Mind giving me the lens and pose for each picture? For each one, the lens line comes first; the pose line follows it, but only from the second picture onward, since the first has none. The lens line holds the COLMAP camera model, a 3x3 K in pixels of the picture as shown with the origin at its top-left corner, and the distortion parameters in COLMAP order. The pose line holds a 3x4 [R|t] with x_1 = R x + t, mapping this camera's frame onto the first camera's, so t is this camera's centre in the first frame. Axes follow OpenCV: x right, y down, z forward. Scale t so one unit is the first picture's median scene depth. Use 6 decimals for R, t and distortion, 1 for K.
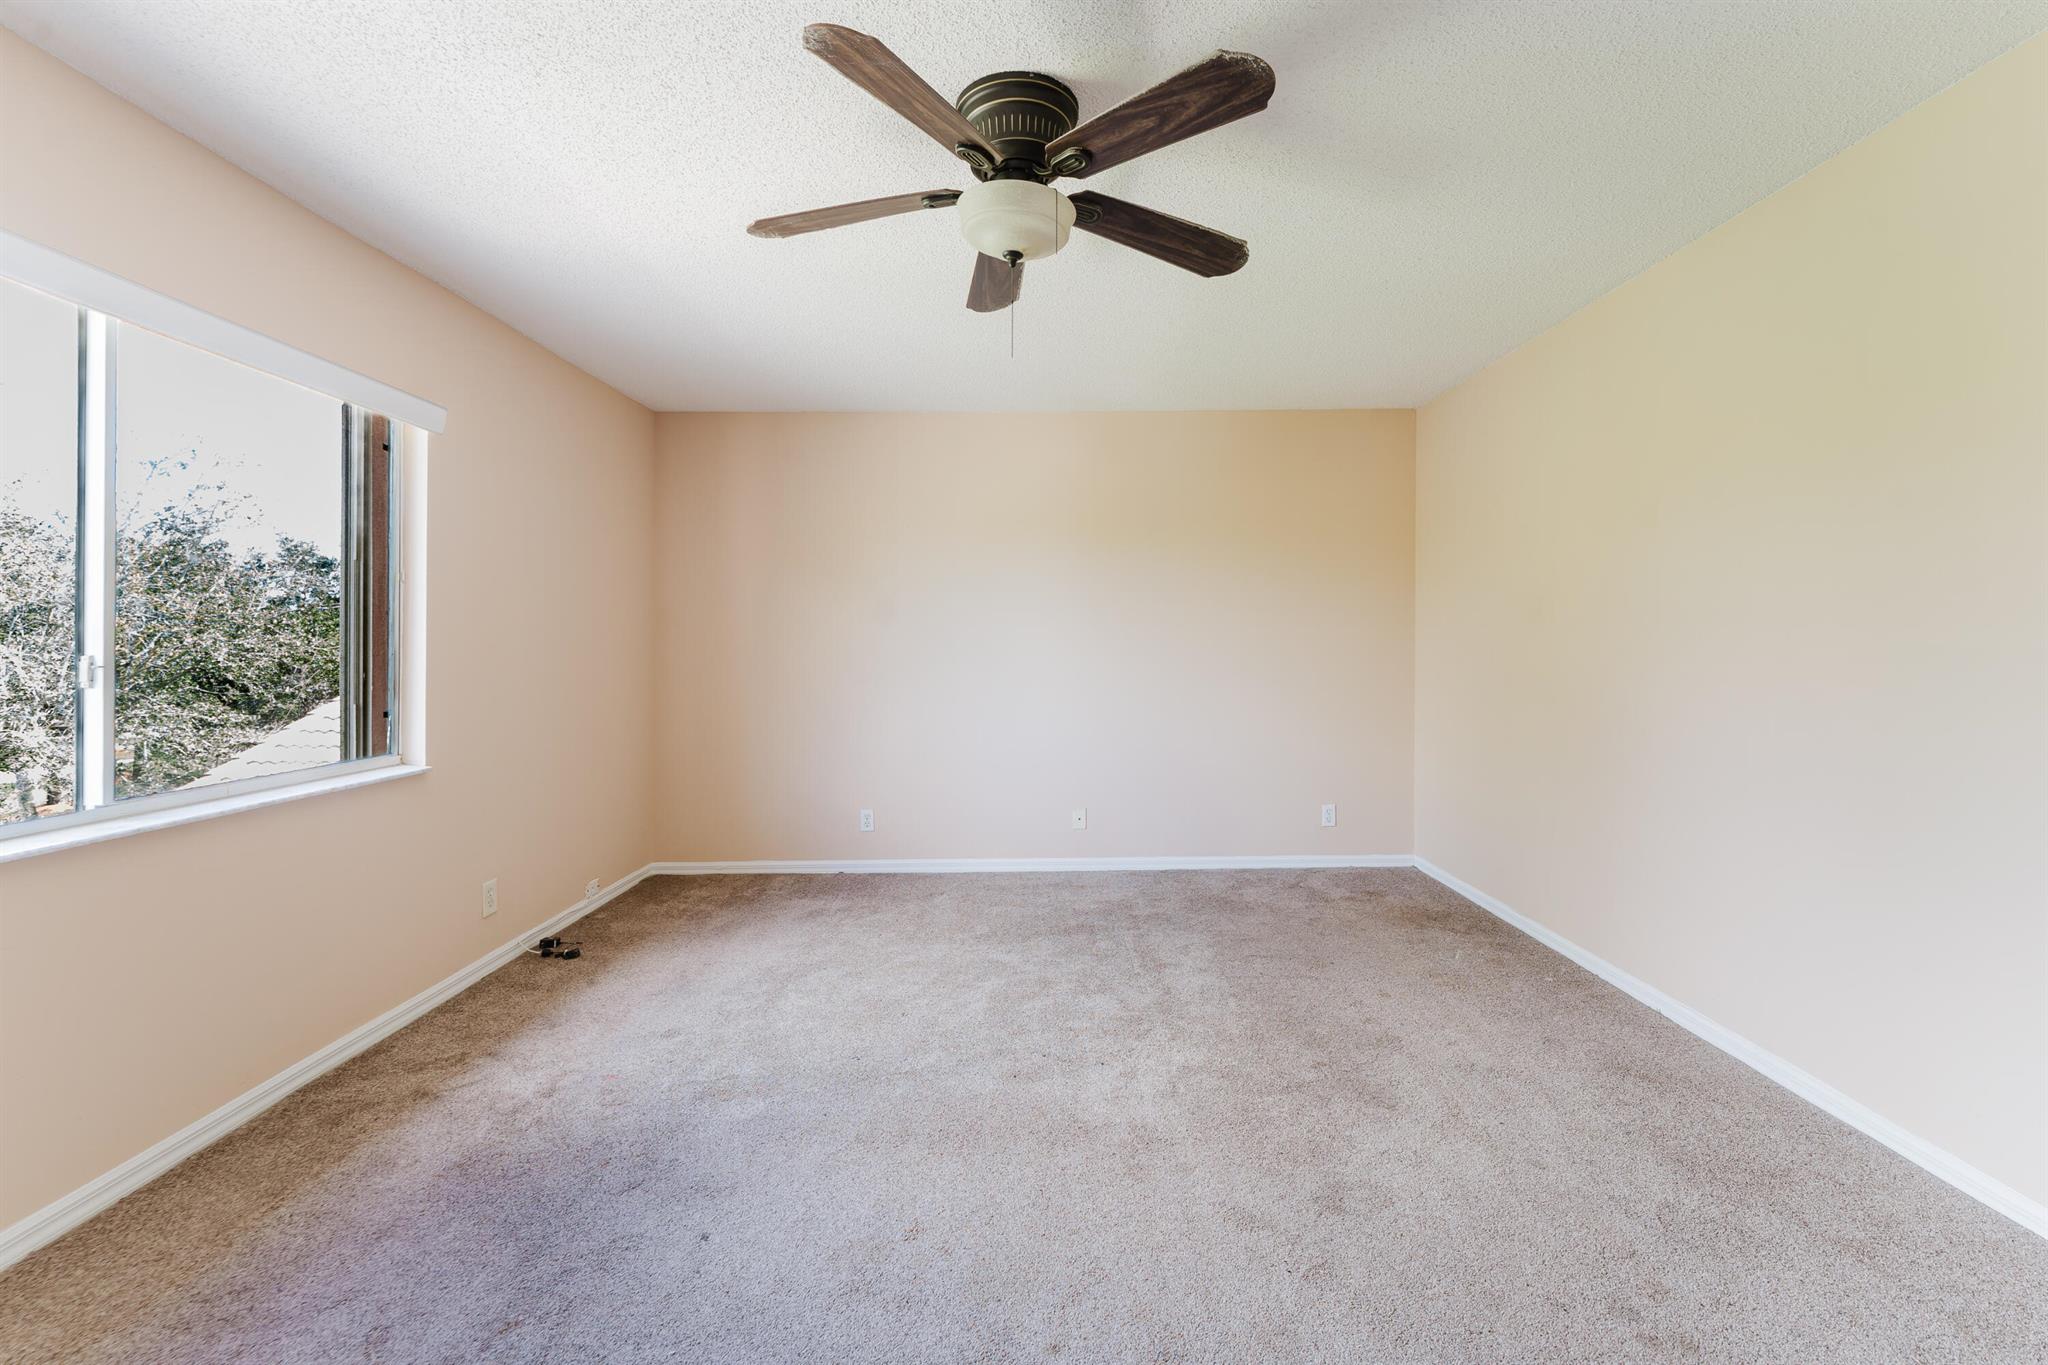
lens RADIAL K [[858.6, 0, 1051.5], [0, 858.6, 633.9], [0, 0, 1]] dist [-0.004515, -0.000443]
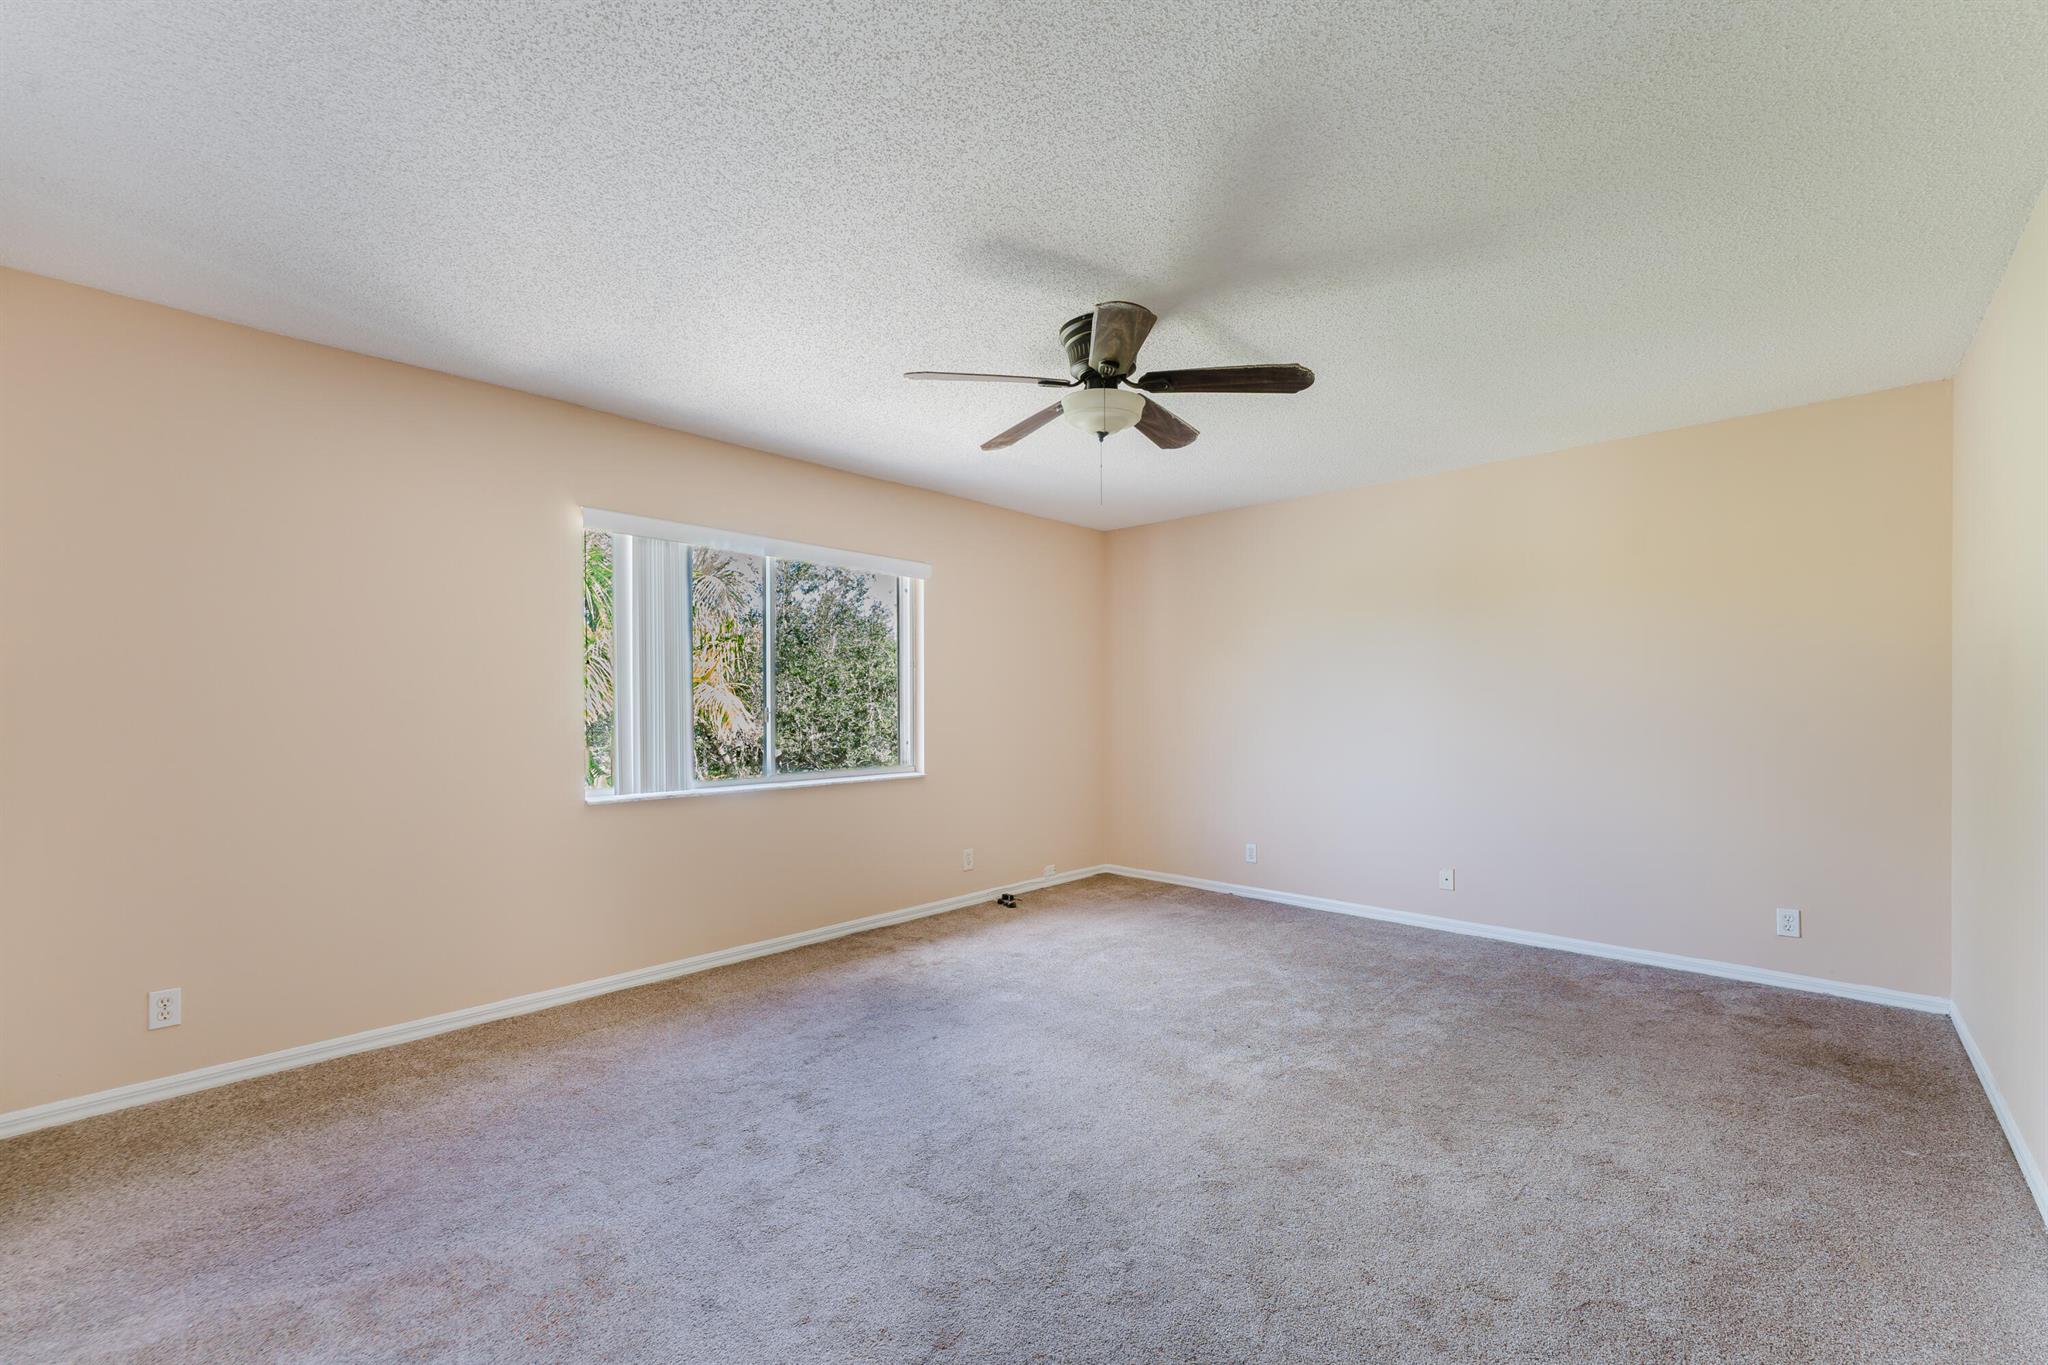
lens RADIAL K [[858.6, 0, 1028.0], [0, 858.6, 693.1], [0, 0, 1]] dist [-0.004515, -0.000443]
pose [[0.714247, -0.004080, -0.699881, 0.624250], [0.004539, 0.999989, -0.001197, -0.002384], [0.699879, -0.002322, 0.714258, -0.082731]]
